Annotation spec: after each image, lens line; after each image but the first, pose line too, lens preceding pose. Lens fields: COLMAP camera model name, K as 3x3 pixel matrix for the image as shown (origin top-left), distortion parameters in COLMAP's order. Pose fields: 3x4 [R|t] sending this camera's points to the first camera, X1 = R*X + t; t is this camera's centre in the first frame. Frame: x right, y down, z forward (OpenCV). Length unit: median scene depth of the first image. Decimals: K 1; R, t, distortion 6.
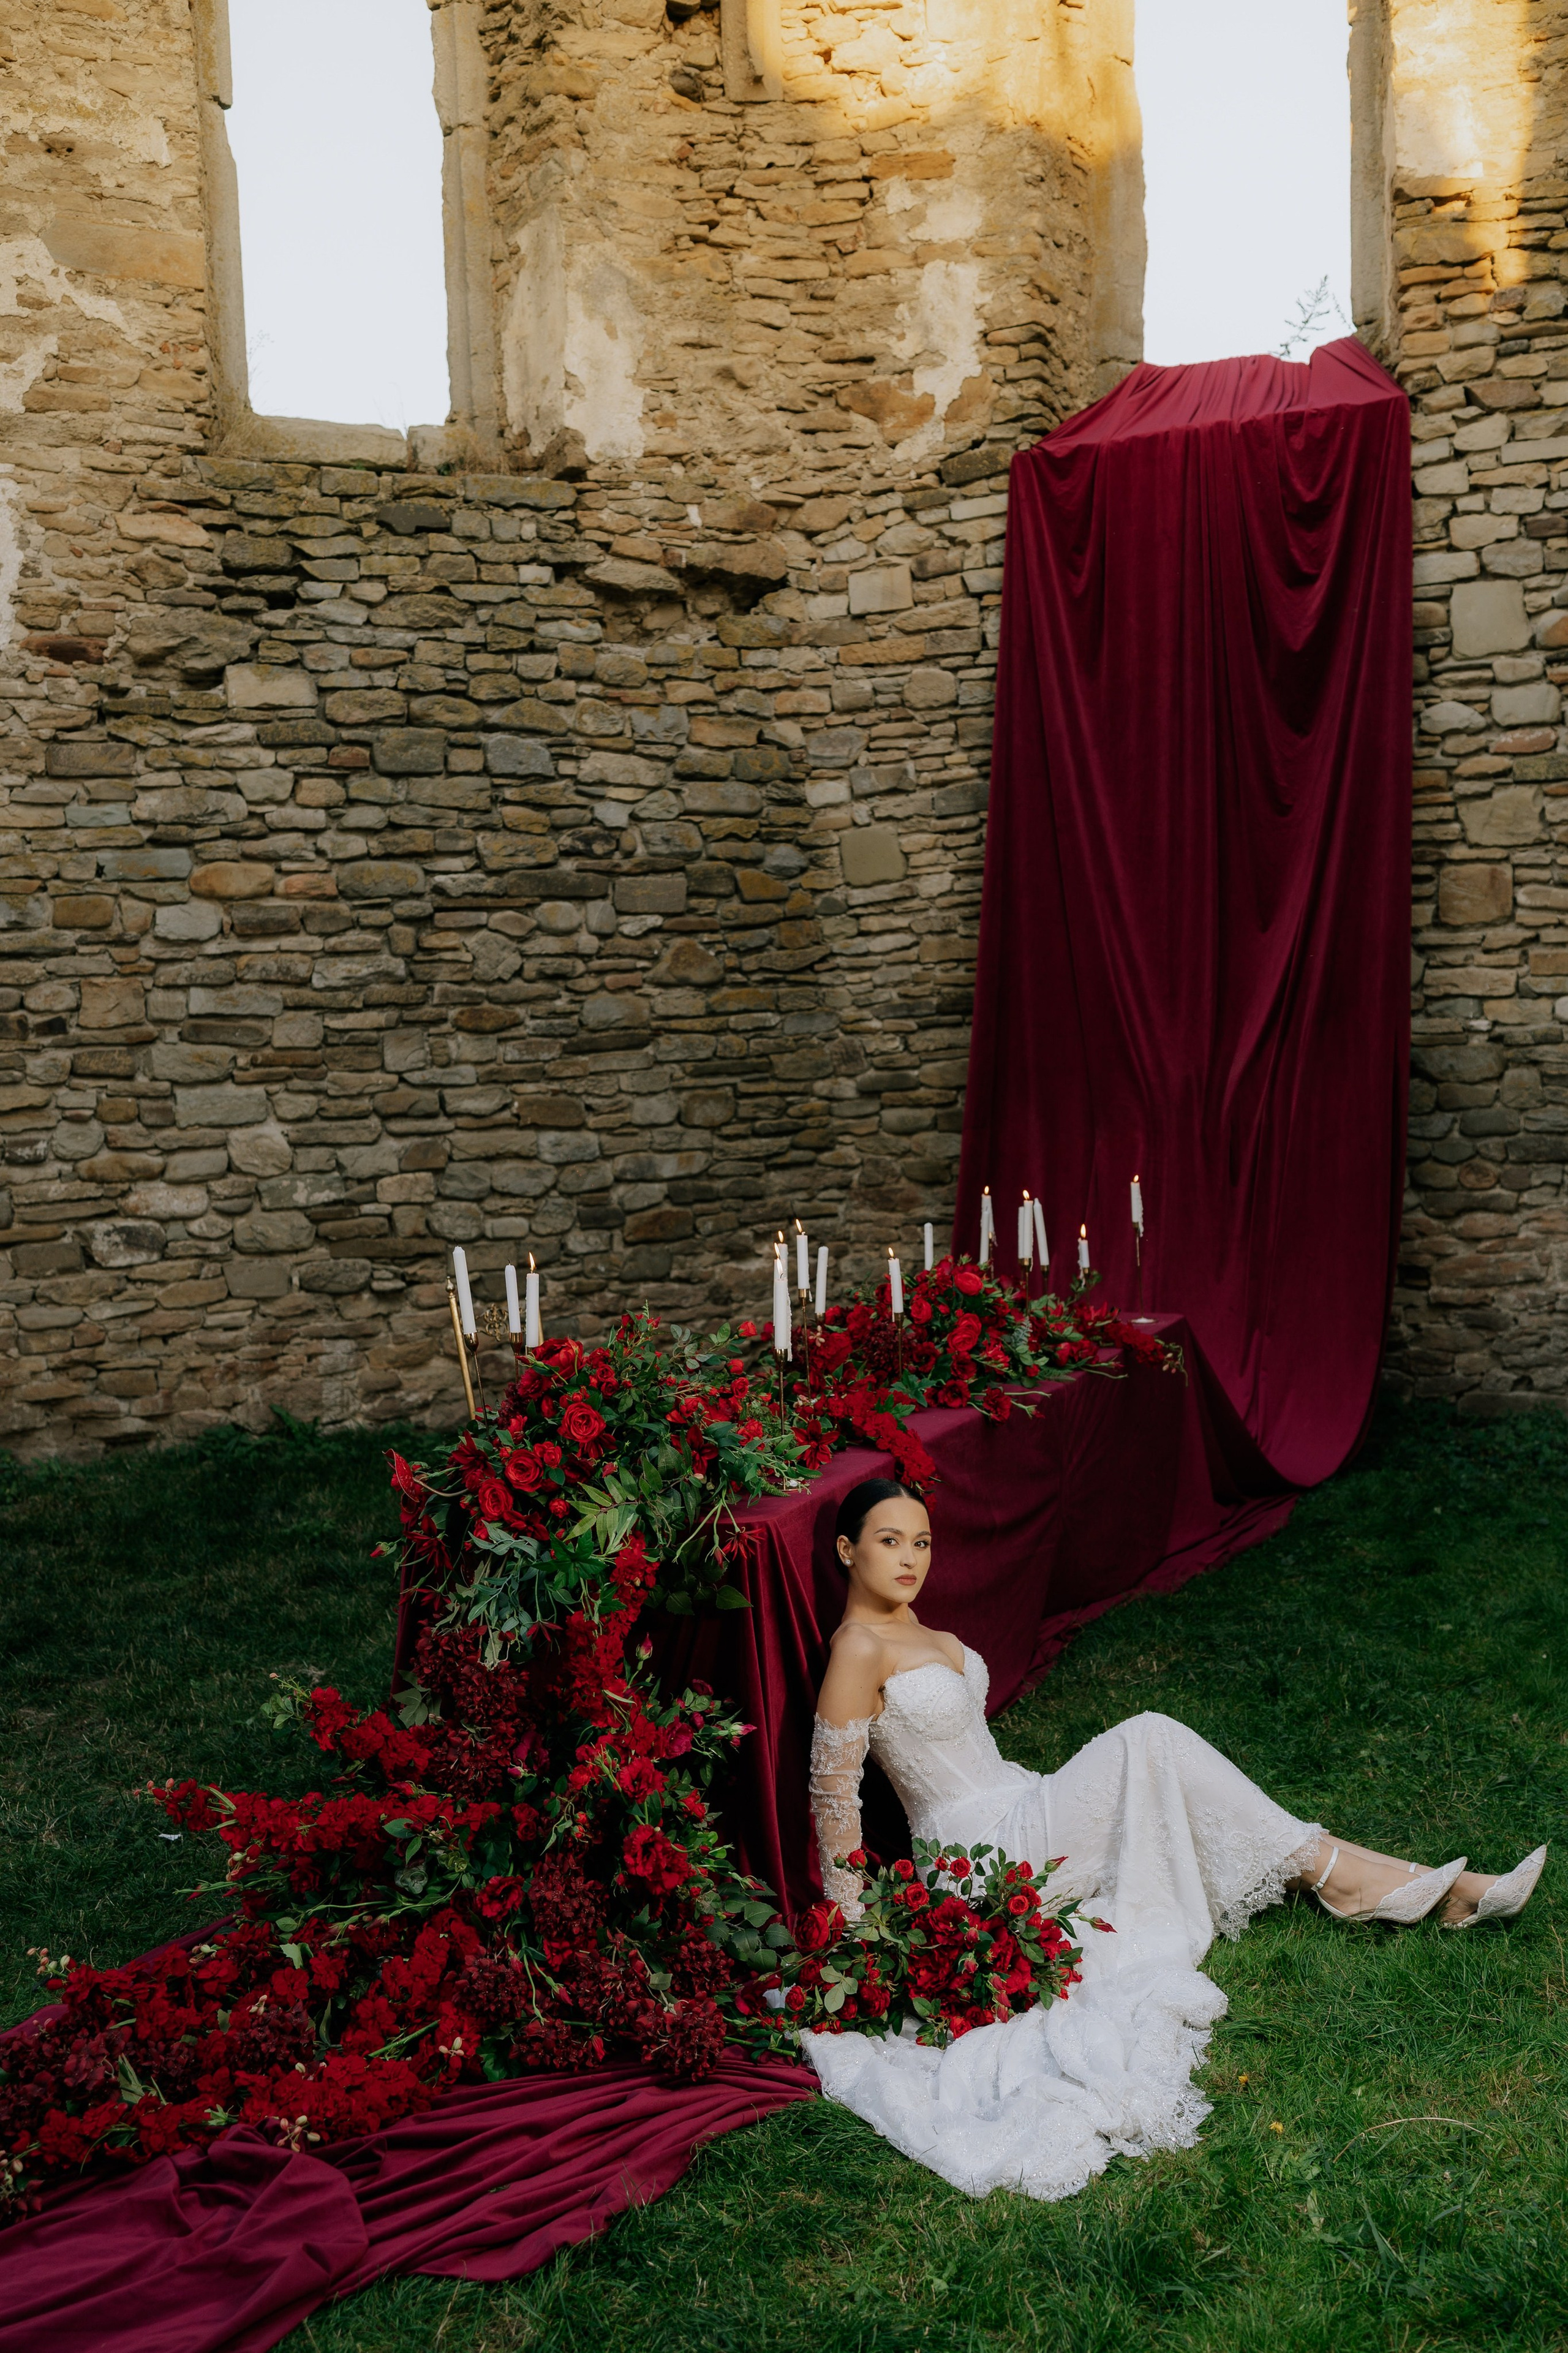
lens RADIAL K [[2264.3, 0, 793.3], [0, 2264.3, 1165.8], [0, 0, 1]] dist [0.002753, 0.000000]
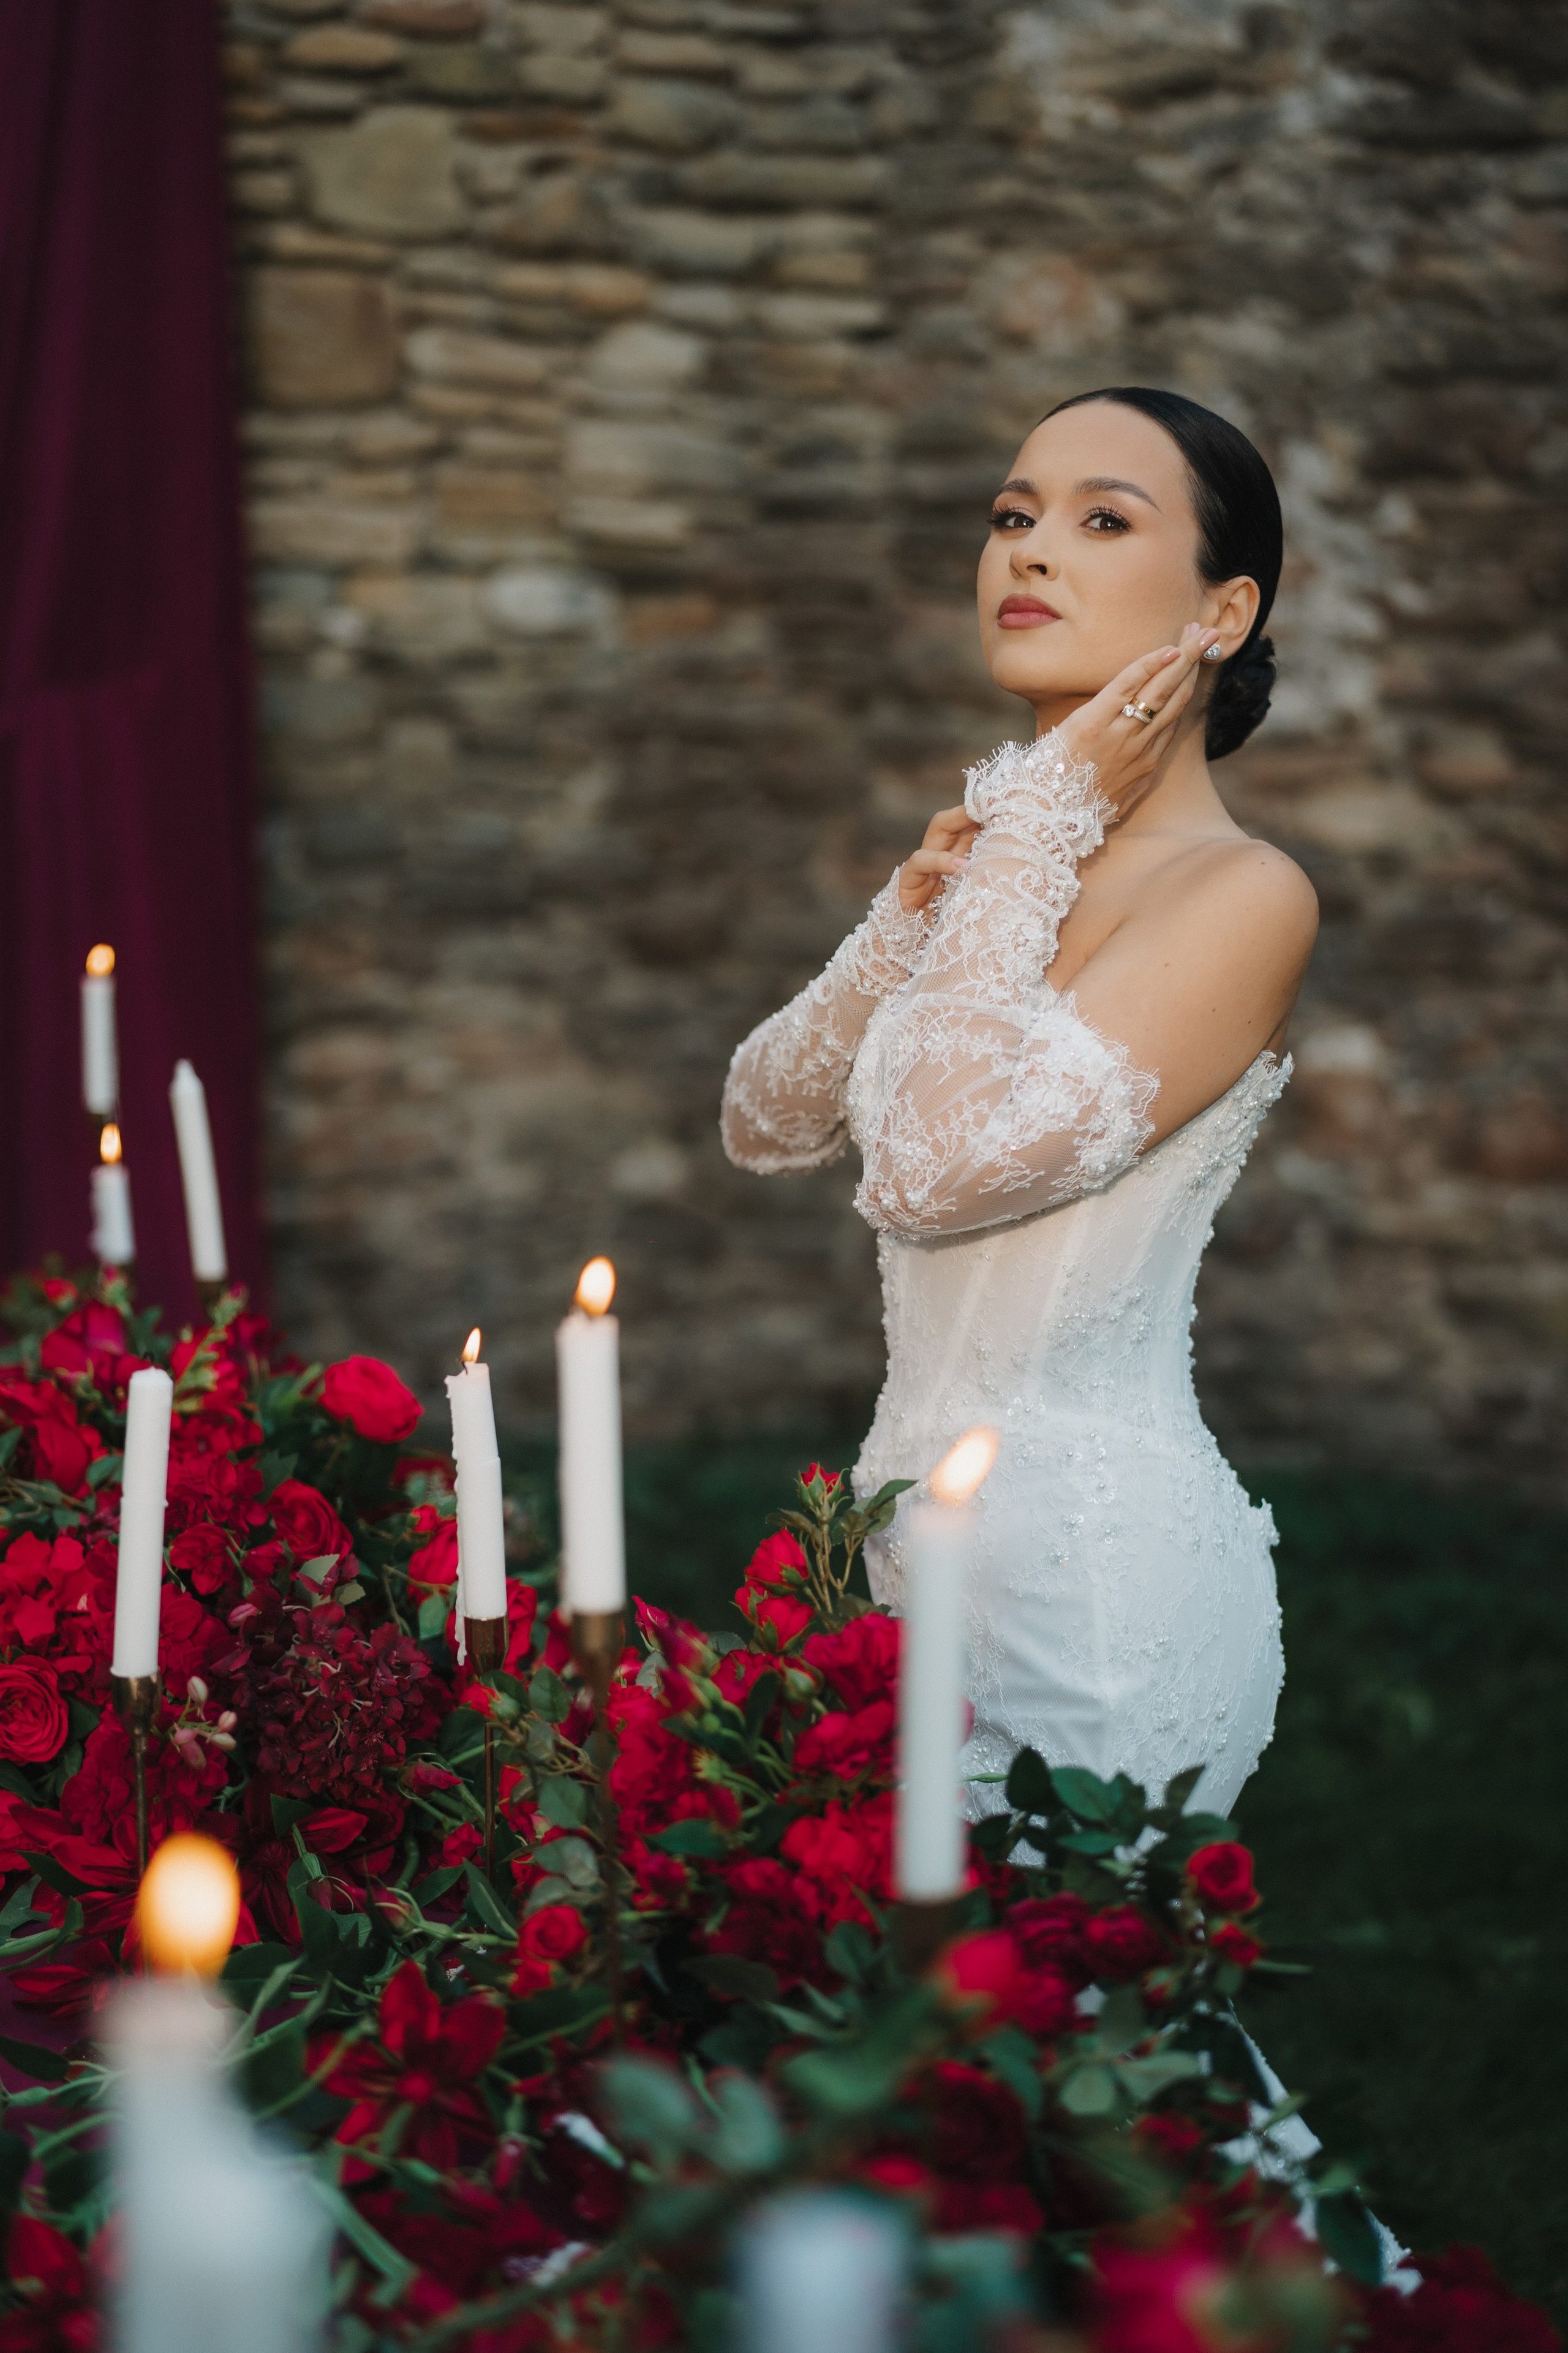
lens RADIAL K [[3343.4, 0, 755.6], [0, 3343.4, 1206.3], [0, 0, 1]] dist [0.001884, 0.000000]
pose [[0.738378, -0.070662, 0.670675, -0.096473], [0.016737, 0.996109, 0.086522, -0.002104], [-0.674179, -0.052661, 0.736688, 0.419071]]
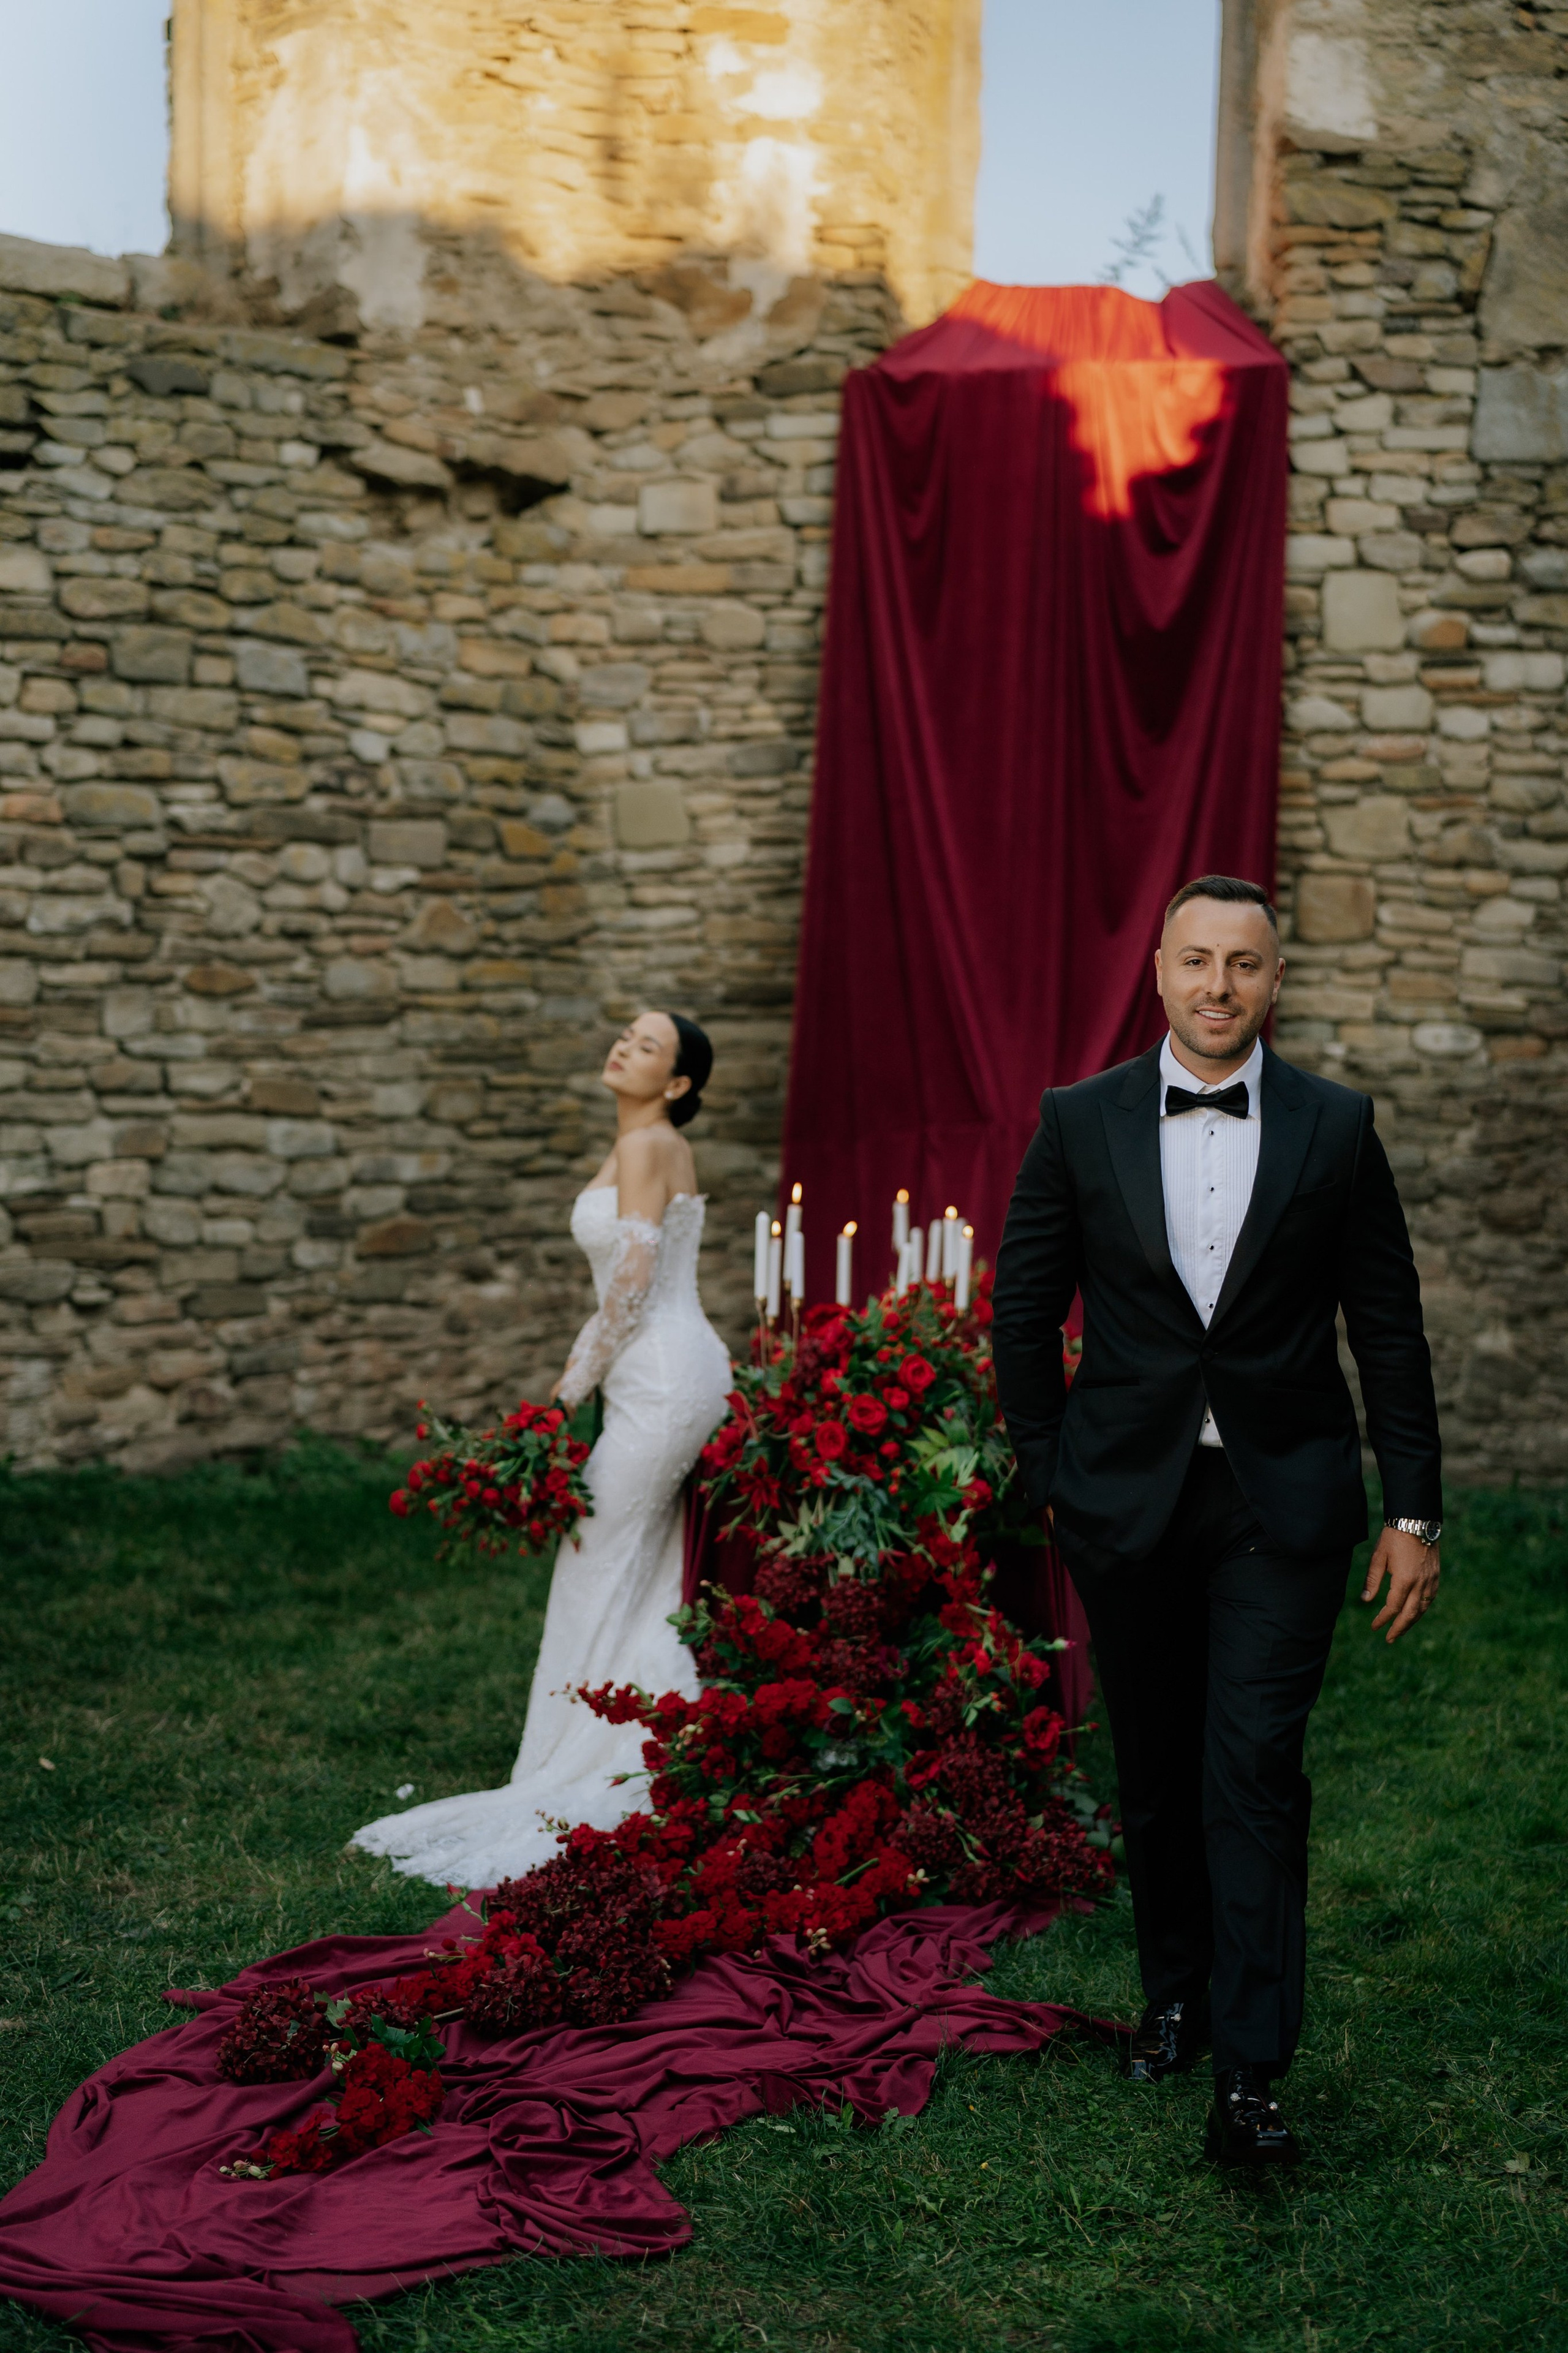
lens RADIAL K [[3343.4, 0, 803.0], [0, 3343.4, 1167.4], [0, 0, 1]] dist [0.001884, 0.000000]
pose [[0.964090, 0.043111, 0.262054, -0.248566], [-0.038868, 0.999016, -0.021354, 0.021577], [-0.262717, 0.010401, 0.964817, -0.241585]]
